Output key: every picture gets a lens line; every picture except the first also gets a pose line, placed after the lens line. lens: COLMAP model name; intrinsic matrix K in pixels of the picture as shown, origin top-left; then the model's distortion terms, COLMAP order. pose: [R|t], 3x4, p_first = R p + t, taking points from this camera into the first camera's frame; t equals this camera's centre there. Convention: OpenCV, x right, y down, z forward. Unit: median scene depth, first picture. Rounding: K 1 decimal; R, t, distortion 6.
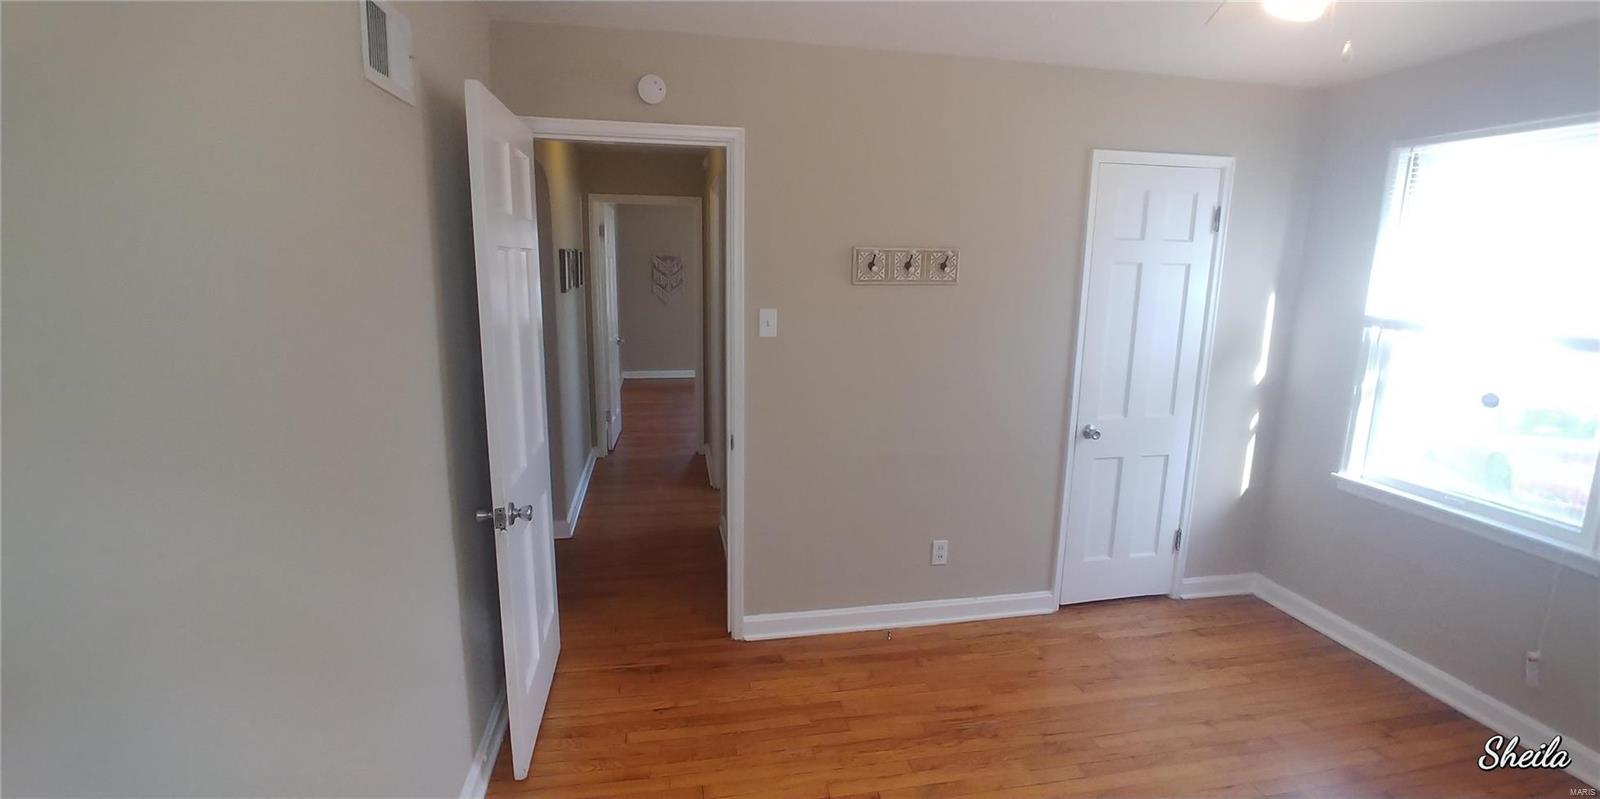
lens RADIAL K [[696.5, 0, 795.7], [0, 696.5, 392.4], [0, 0, 1]] dist [-0.028306, 0.001324]
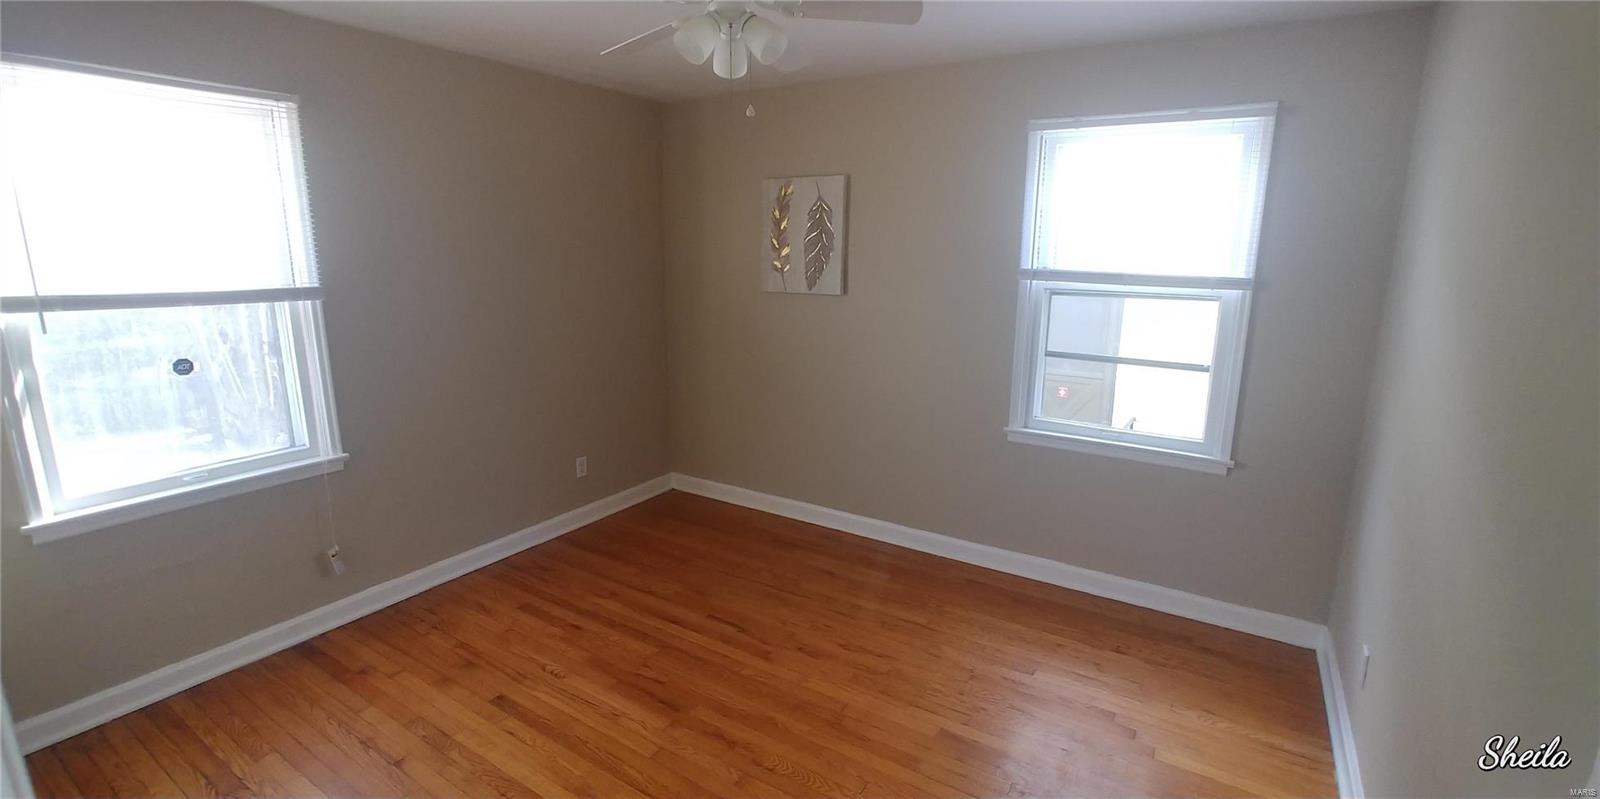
lens RADIAL K [[696.5, 0, 795.7], [0, 696.5, 392.4], [0, 0, 1]] dist [-0.028306, 0.001324]
pose [[-0.729951, -0.166434, 0.662926, -0.250042], [0.101436, 0.932781, 0.345875, -0.194707], [-0.675930, 0.319716, -0.664003, 1.035704]]
